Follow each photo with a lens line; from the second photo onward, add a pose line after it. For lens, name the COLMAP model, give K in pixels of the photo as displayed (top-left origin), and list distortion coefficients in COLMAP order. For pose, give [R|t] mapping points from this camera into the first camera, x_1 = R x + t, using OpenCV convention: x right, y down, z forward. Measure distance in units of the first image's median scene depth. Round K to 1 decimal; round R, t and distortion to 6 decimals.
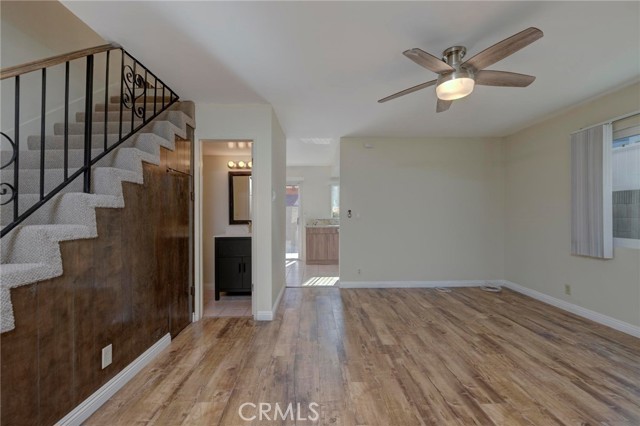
lens RADIAL K [[288.3, 0, 316.2], [0, 288.3, 215.7], [0, 0, 1]] dist [0.002658, -0.002481]
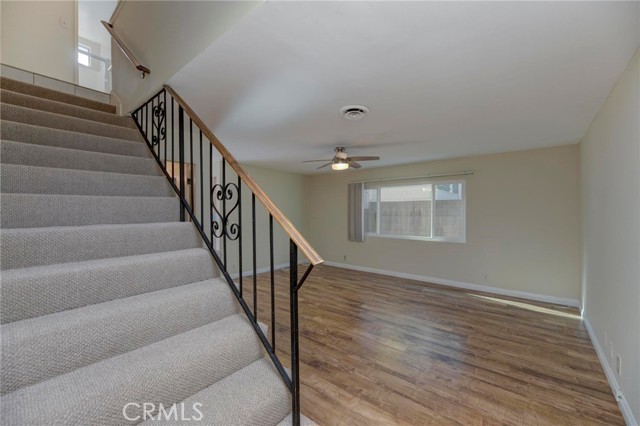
lens RADIAL K [[262.5, 0, 310.8], [0, 262.5, 216.1], [0, 0, 1]] dist [-0.002798, -0.003281]
pose [[0.667011, -0.008792, 0.744996, -0.839066], [0.002926, 0.999954, 0.009181, -0.074109], [-0.745042, -0.003944, 0.667006, -0.089420]]
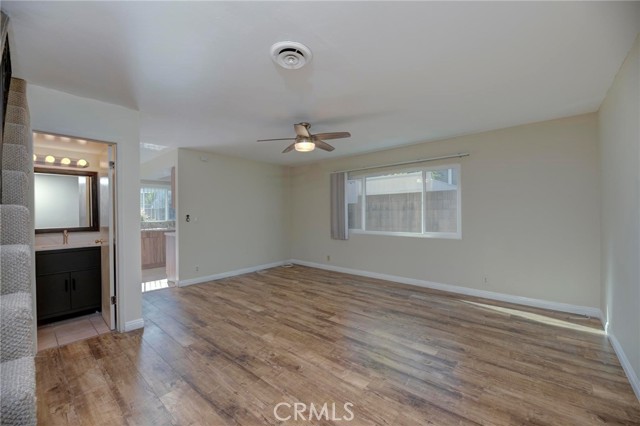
lens RADIAL K [[262.5, 0, 318.9], [0, 262.5, 214.3], [0, 0, 1]] dist [-0.002798, -0.003281]
pose [[0.667079, -0.007273, 0.744951, -0.489695], [0.009896, 0.999951, 0.000901, -0.028552], [-0.744921, 0.006771, 0.667118, -0.078868]]
